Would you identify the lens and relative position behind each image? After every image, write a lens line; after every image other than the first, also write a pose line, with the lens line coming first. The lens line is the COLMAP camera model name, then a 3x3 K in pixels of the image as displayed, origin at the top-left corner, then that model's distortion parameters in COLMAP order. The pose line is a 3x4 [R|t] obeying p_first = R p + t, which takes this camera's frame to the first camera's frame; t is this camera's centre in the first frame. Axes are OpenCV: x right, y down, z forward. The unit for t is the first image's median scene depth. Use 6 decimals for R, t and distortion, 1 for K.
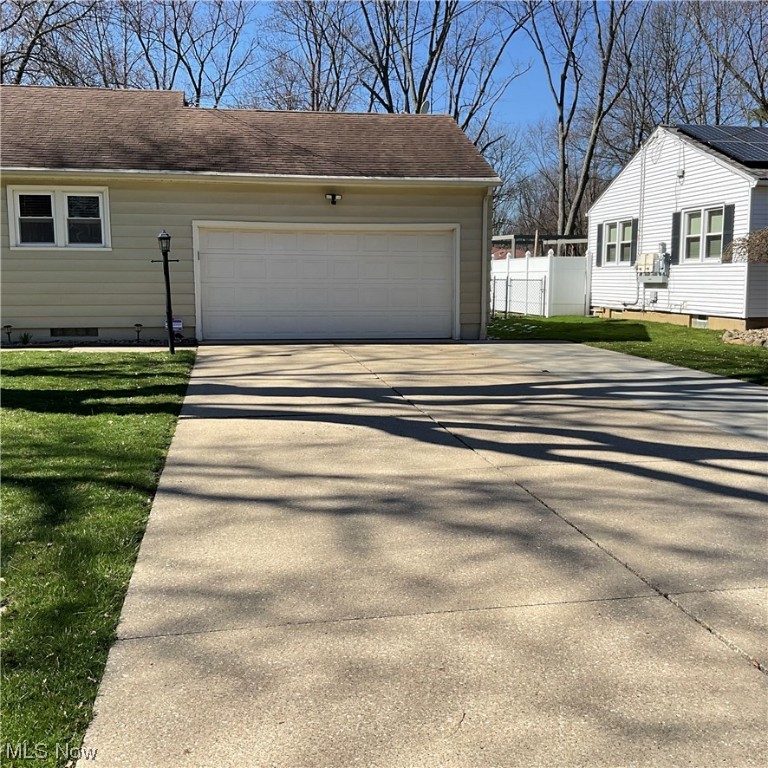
lens RADIAL K [[831.2, 0, 384.0], [0, 831.2, 384.0], [0, 0, 1]] dist [0.121107, -0.260928]
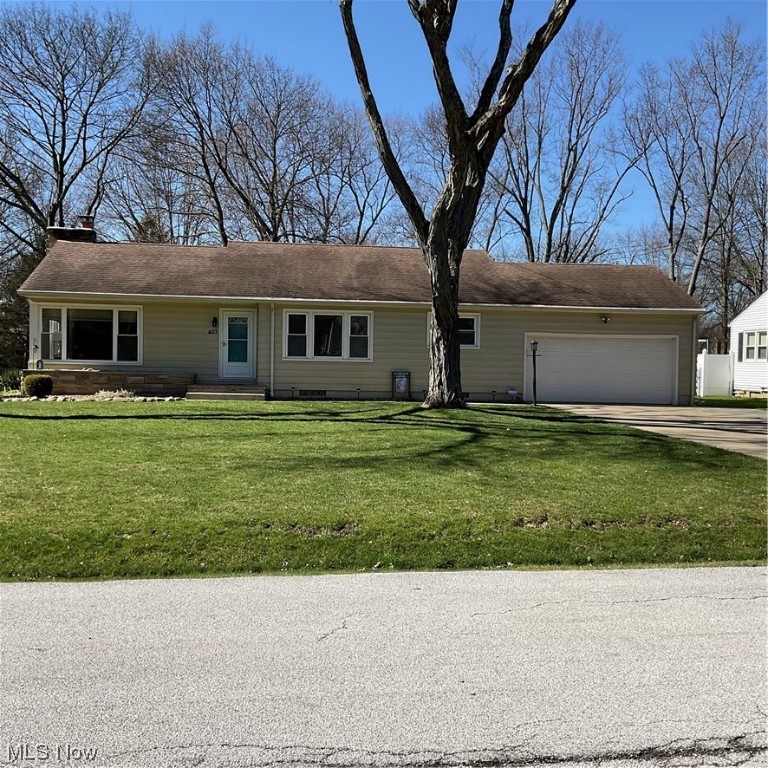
lens RADIAL K [[831.2, 0, 384.0], [0, 831.2, 384.0], [0, 0, 1]] dist [0.121107, -0.260928]
pose [[0.997665, 0.020526, -0.065146, -0.256639], [-0.027231, 0.994230, -0.103755, 0.063019], [0.062641, 0.105286, 0.992467, -0.458875]]
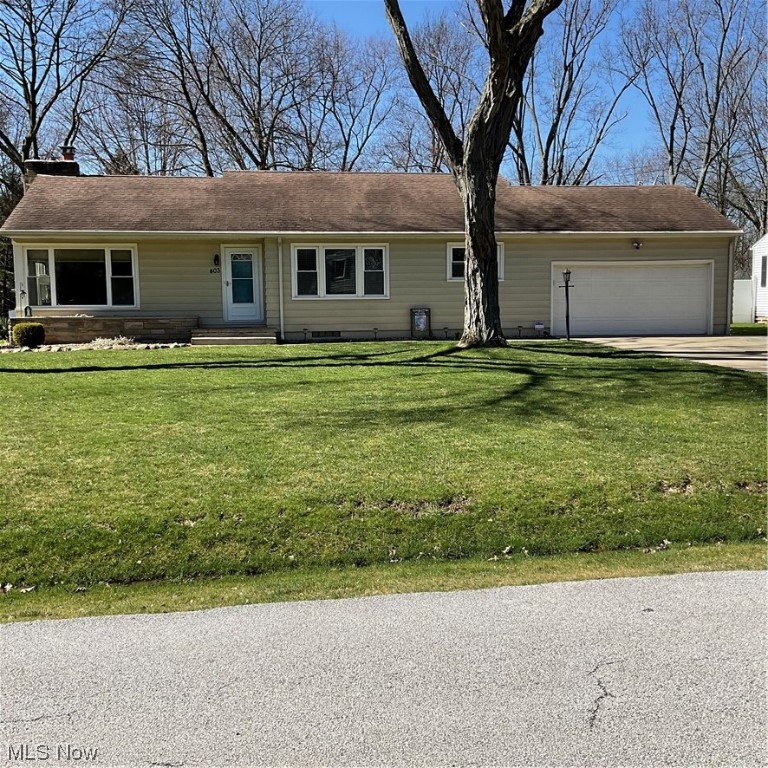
lens RADIAL K [[831.2, 0, 384.0], [0, 831.2, 384.0], [0, 0, 1]] dist [0.121107, -0.260928]
pose [[0.999175, -0.006520, -0.040073, -0.309218], [0.005362, 0.999566, -0.028951, 0.054402], [0.040244, 0.028712, 0.998777, -0.389404]]
